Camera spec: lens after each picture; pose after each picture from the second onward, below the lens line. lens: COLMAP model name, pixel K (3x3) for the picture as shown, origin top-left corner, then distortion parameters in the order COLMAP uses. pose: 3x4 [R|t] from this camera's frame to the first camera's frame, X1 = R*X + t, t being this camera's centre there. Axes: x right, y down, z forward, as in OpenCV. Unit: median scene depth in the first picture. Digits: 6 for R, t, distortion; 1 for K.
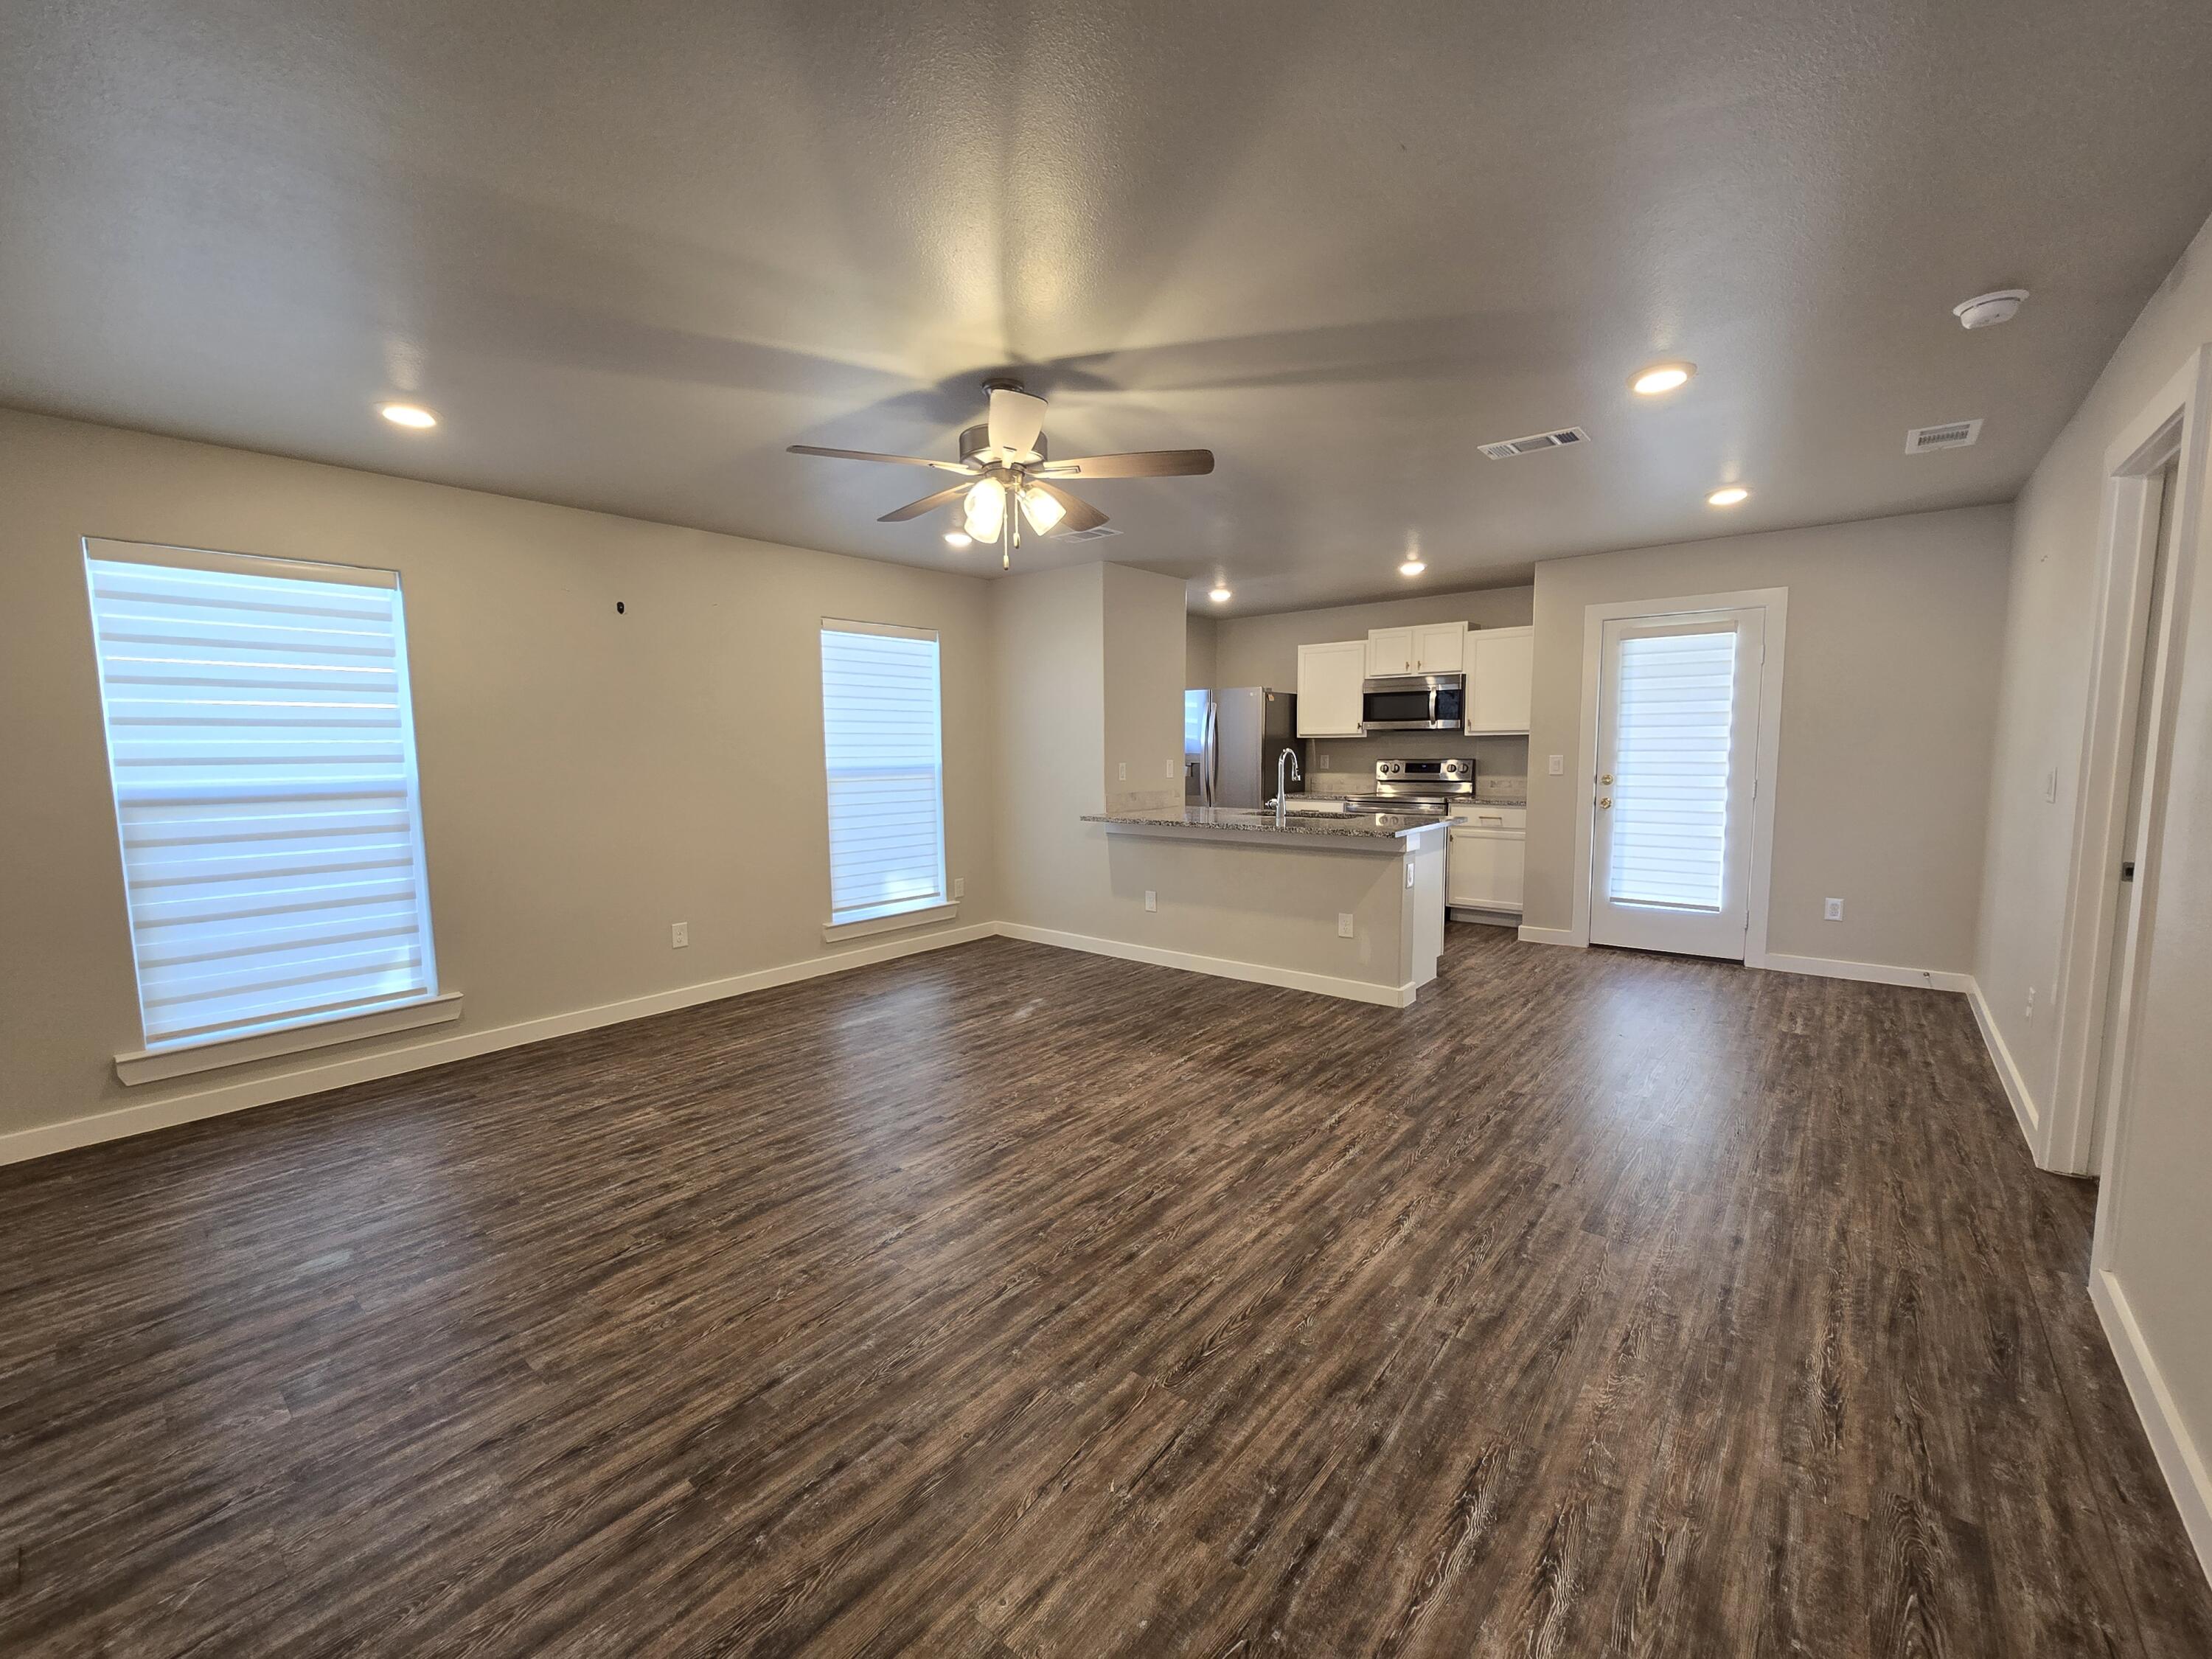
lens RADIAL K [[903.0, 0, 1086.7], [0, 903.0, 838.0], [0, 0, 1]] dist [-0.005950, 0.000879]
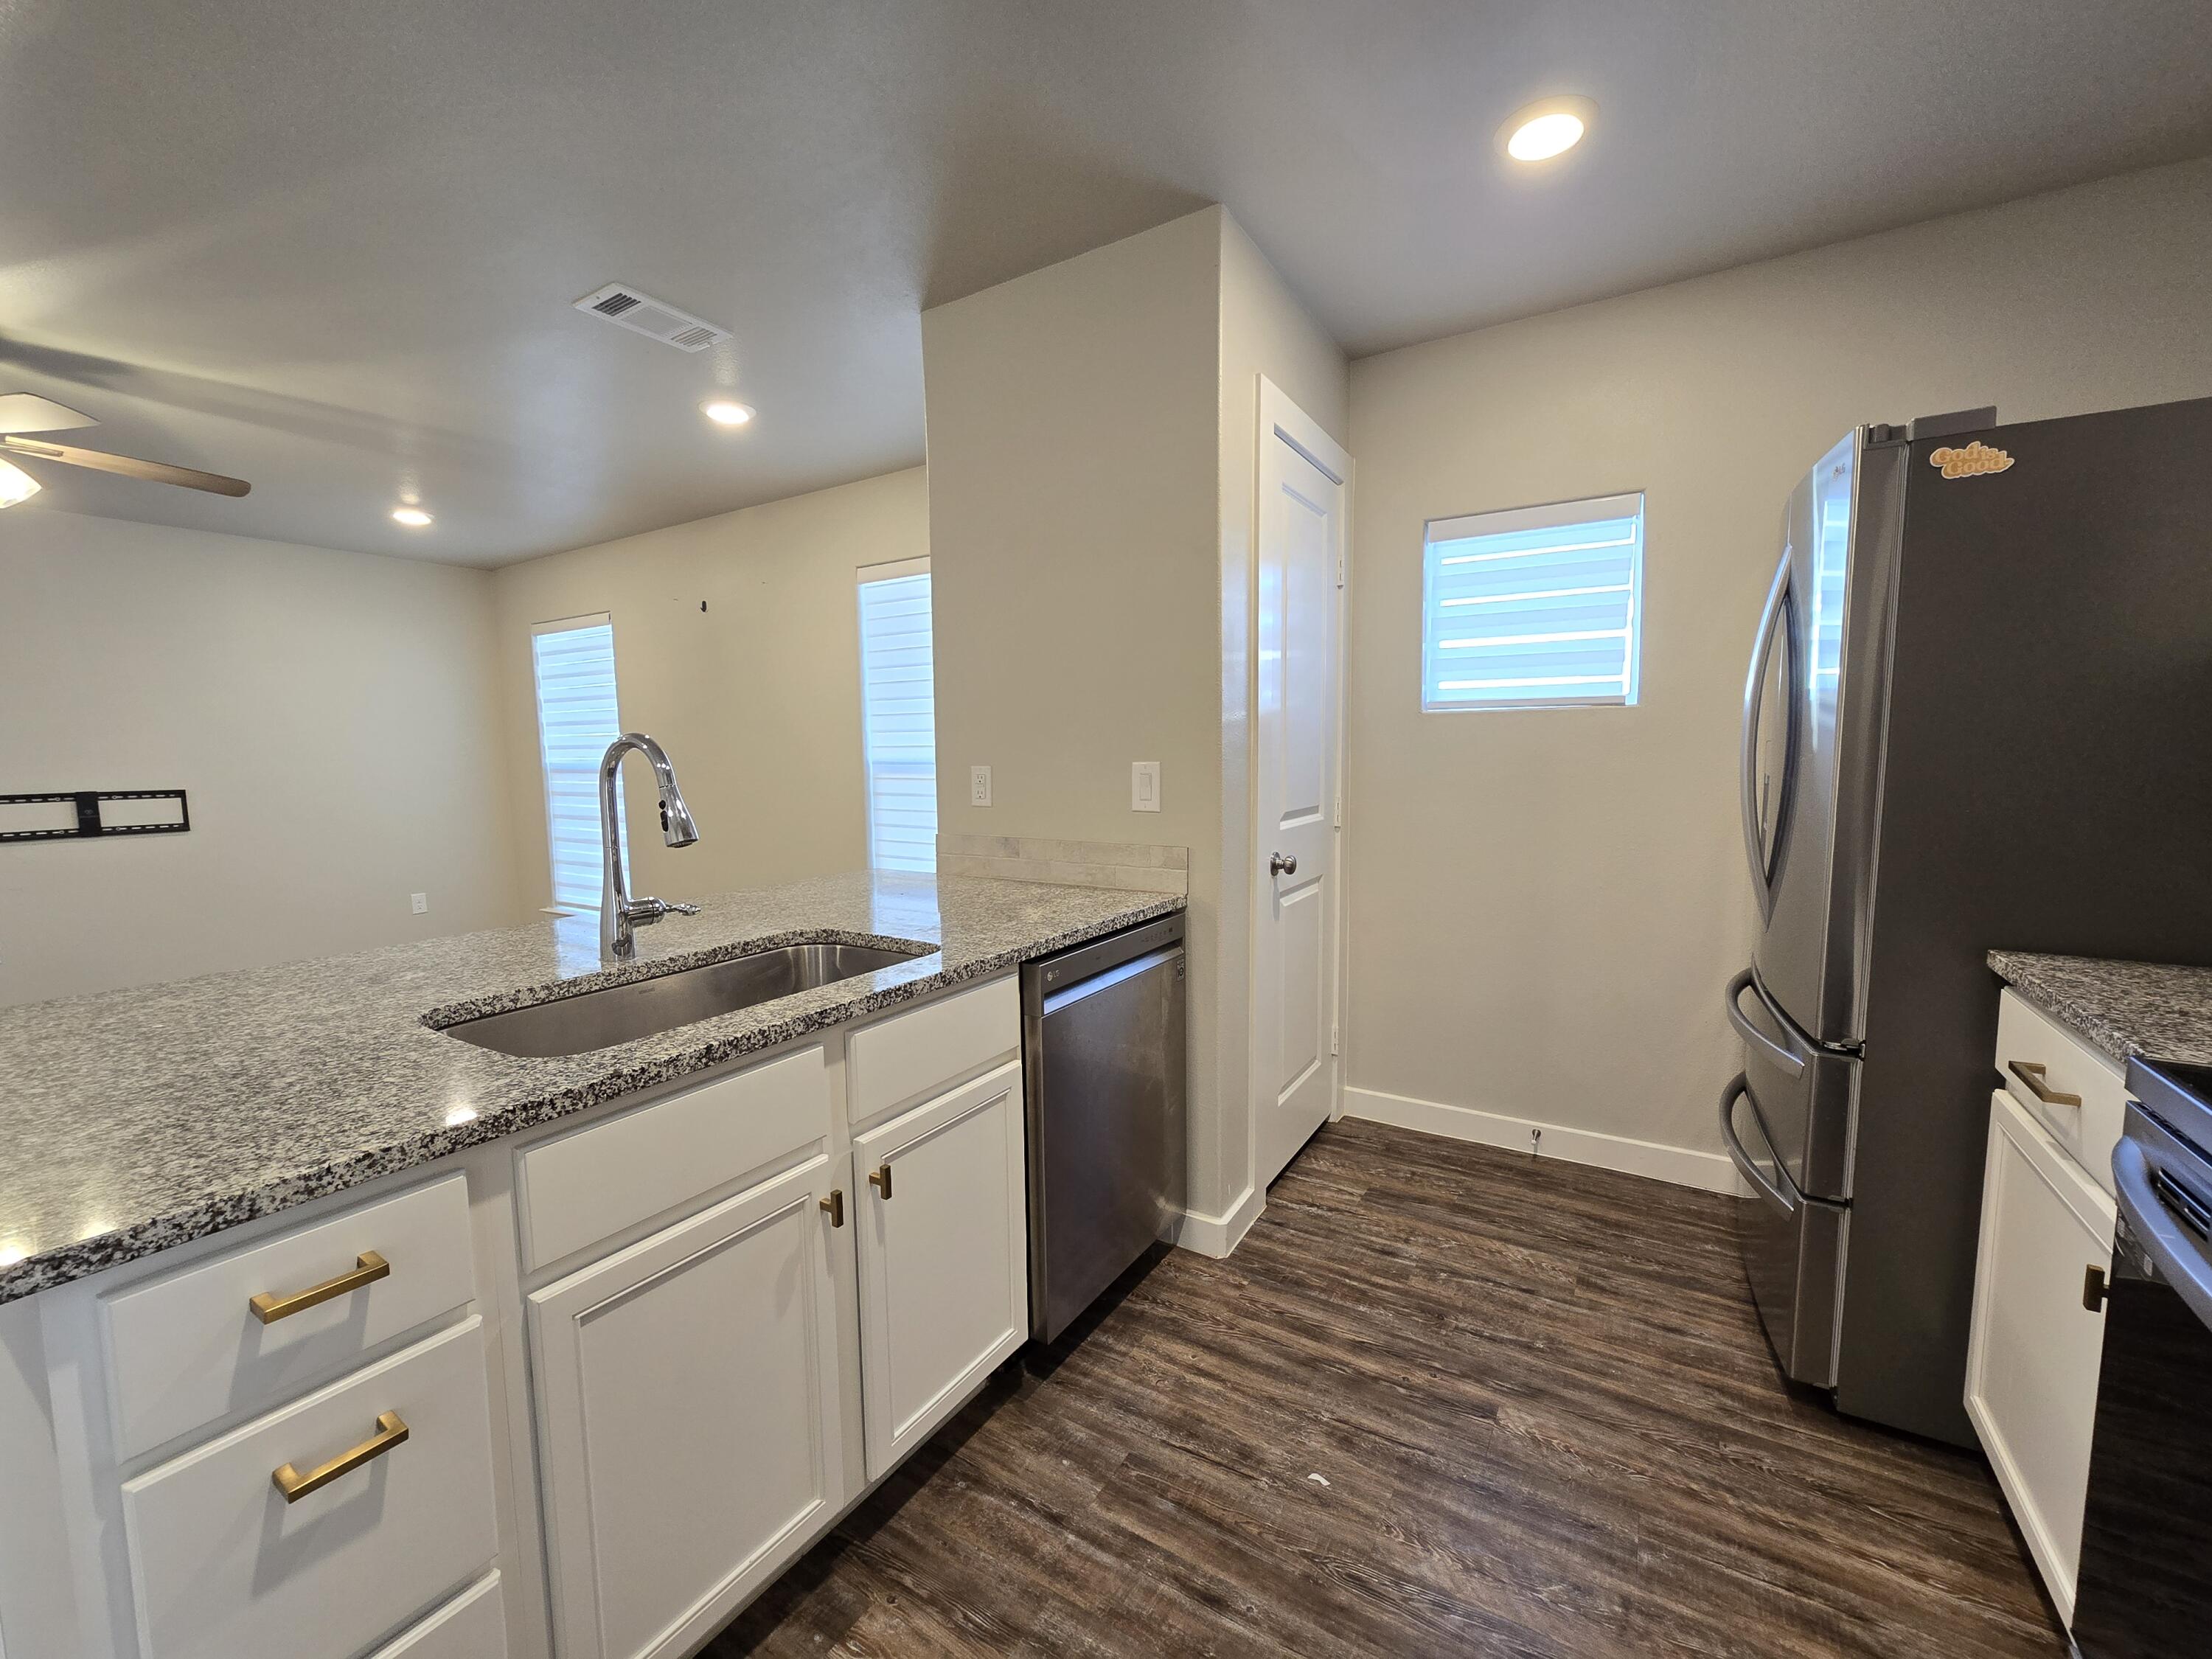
lens RADIAL K [[903.0, 0, 1090.6], [0, 903.0, 838.8], [0, 0, 1]] dist [-0.005950, 0.000879]
pose [[0.139276, 0.108357, -0.984307, 0.958453], [-0.089253, 0.991323, 0.096500, -0.190502], [0.986223, 0.074412, 0.147739, 1.993736]]
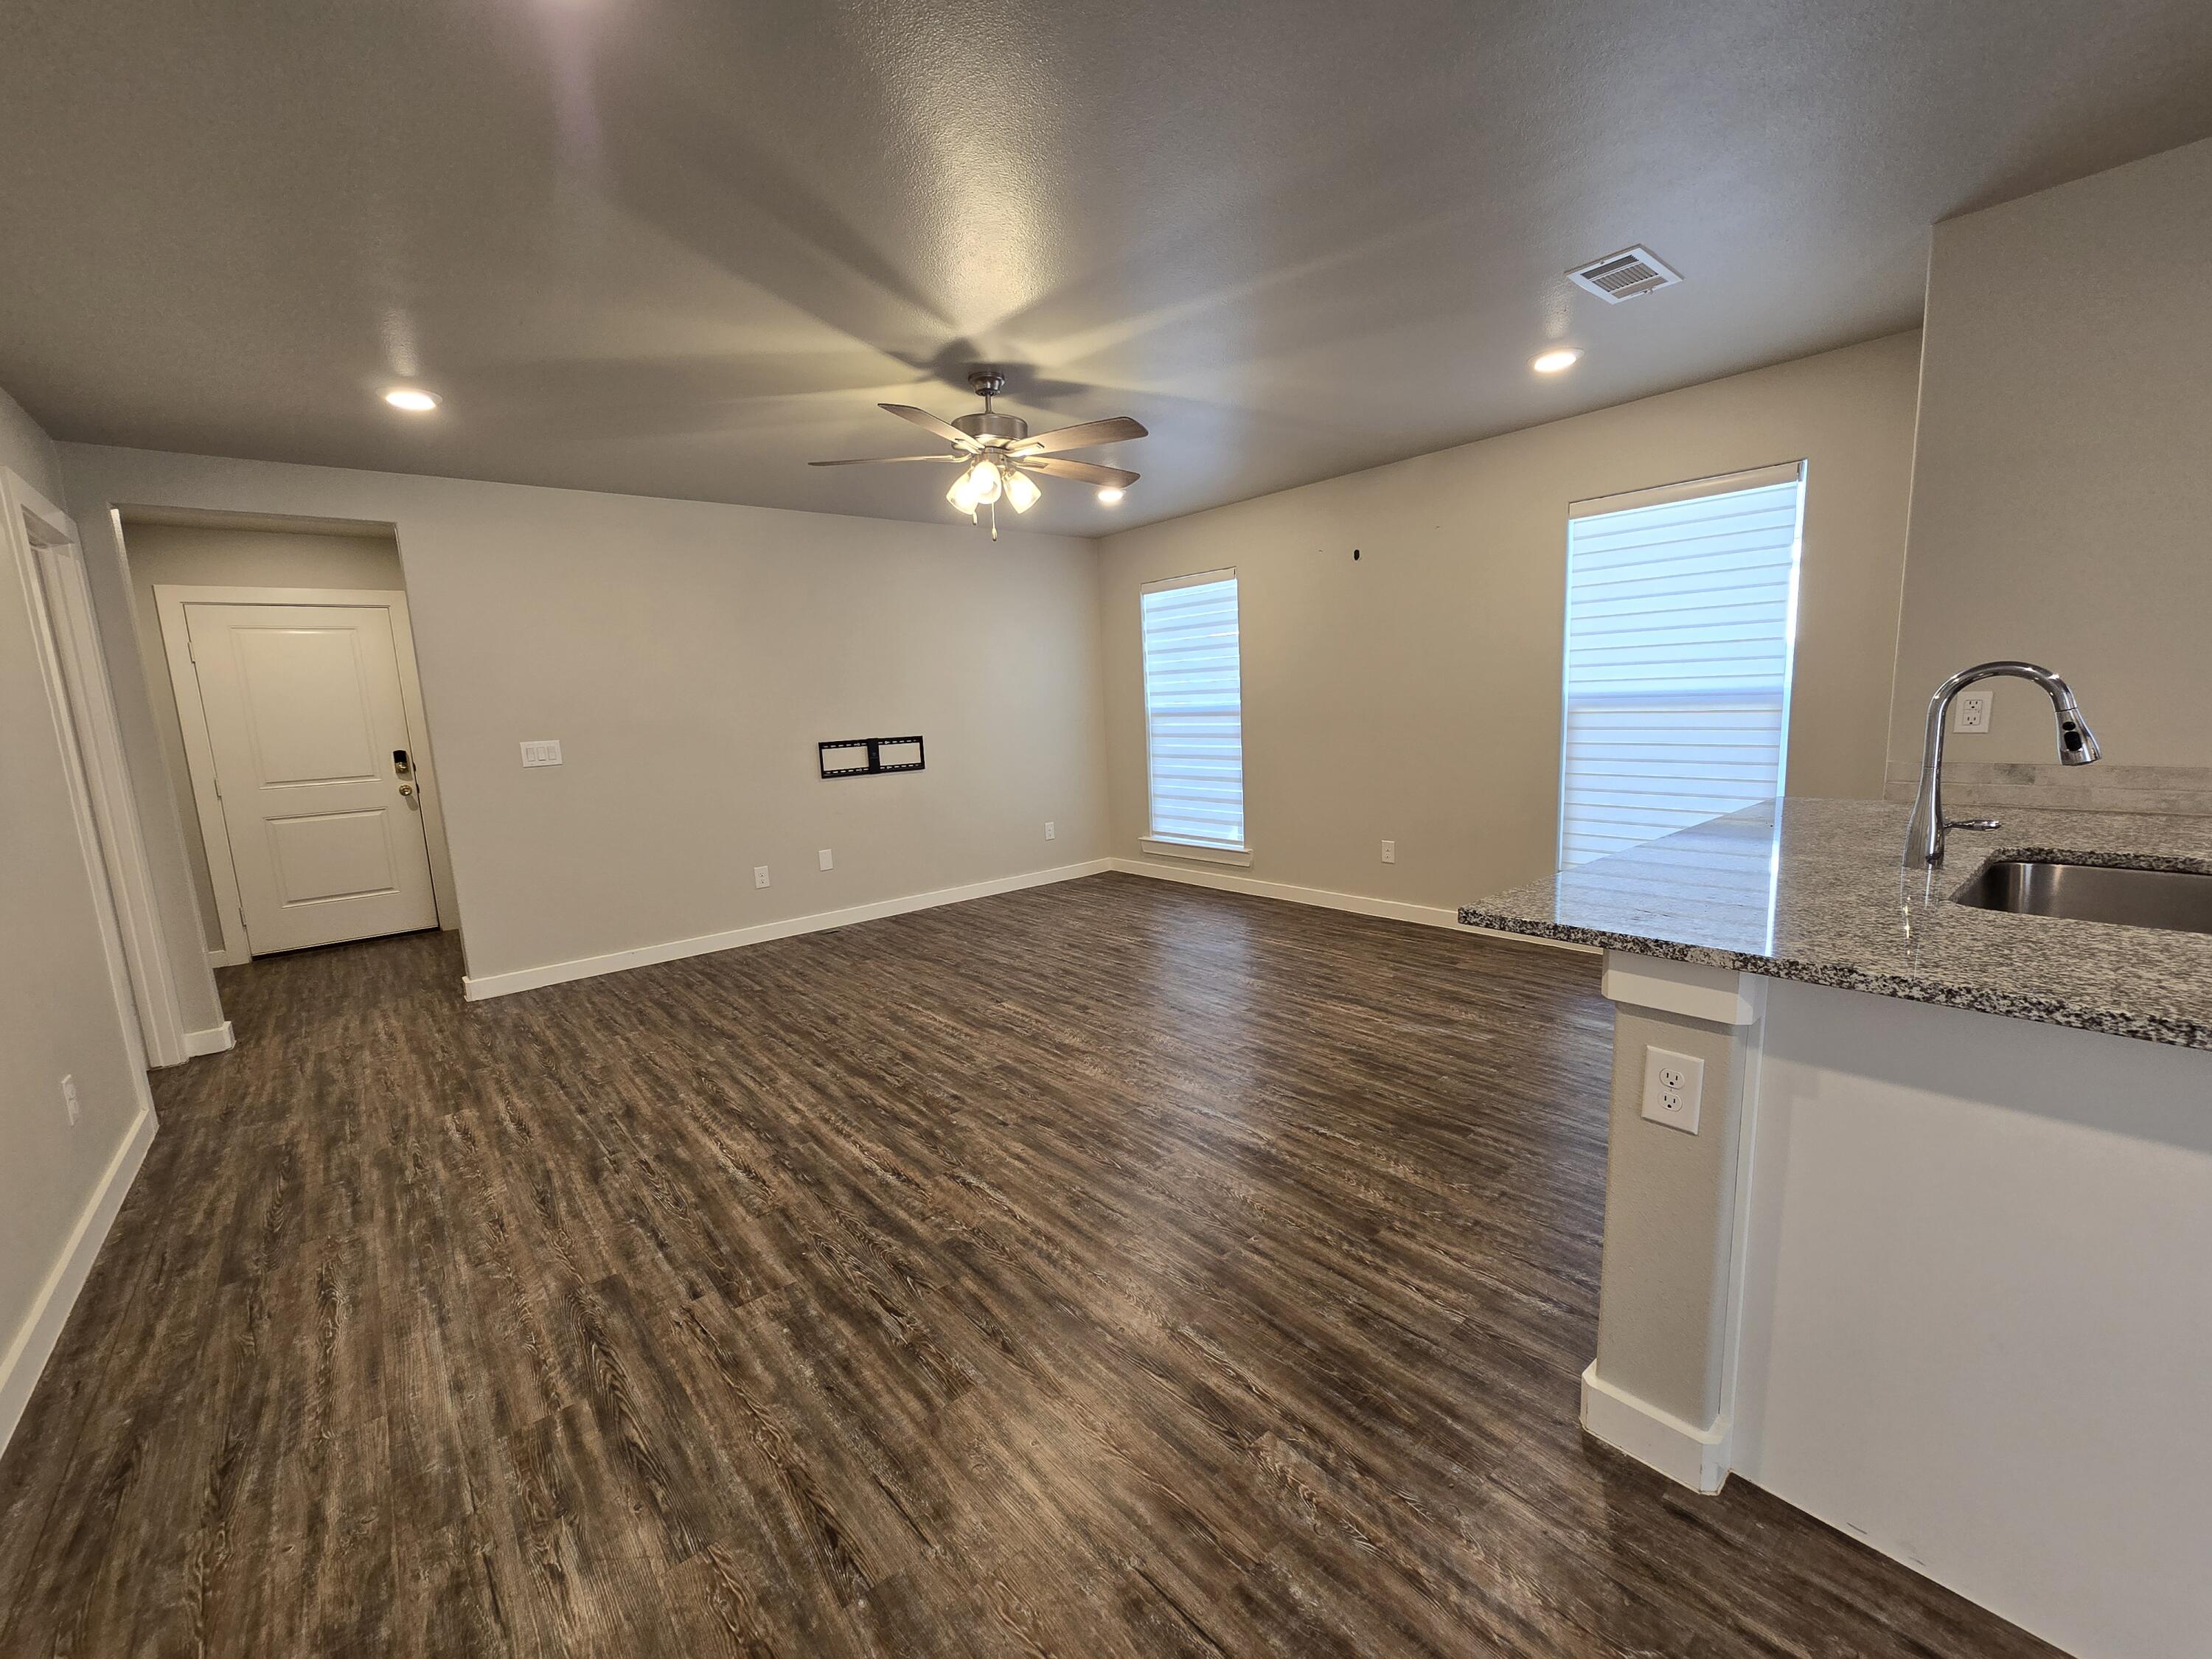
lens RADIAL K [[903.0, 0, 1091.5], [0, 903.0, 832.7], [0, 0, 1]] dist [-0.005950, 0.000879]
pose [[-0.169474, 0.163833, -0.971822, 1.069894], [-0.053864, 0.983072, 0.175123, -0.138363], [0.984062, 0.082025, -0.157781, 1.331792]]
